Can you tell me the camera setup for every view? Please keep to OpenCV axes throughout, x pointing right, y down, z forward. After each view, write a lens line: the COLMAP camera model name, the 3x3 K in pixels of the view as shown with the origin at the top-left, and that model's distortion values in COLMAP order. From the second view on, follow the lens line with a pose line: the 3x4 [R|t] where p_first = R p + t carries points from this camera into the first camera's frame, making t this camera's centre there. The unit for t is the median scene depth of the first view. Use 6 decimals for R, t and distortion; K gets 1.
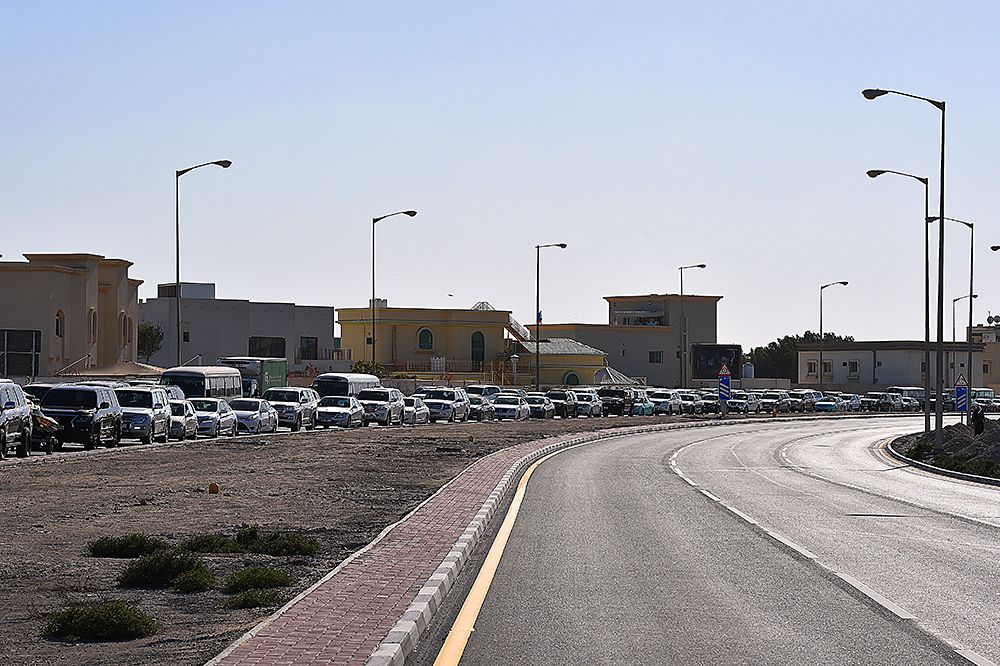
lens RADIAL K [[2891.2, 0, 500.0], [0, 2891.2, 333.0], [0, 0, 1]] dist [0.383161, 0.099474]
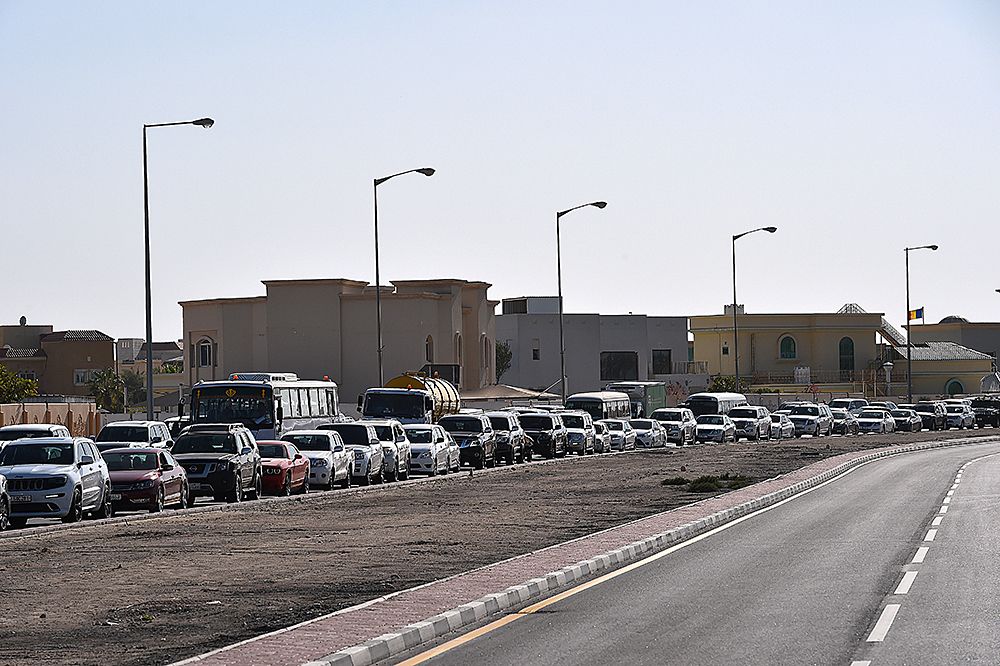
lens RADIAL K [[3905.4, 0, 500.0], [0, 3905.4, 333.0], [0, 0, 1]] dist [0.590544, 0.794724]
pose [[0.994787, -0.026802, -0.098393, 0.009726], [0.027041, 0.999634, 0.001100, -0.010936], [0.098327, -0.003755, 0.995147, -0.409827]]
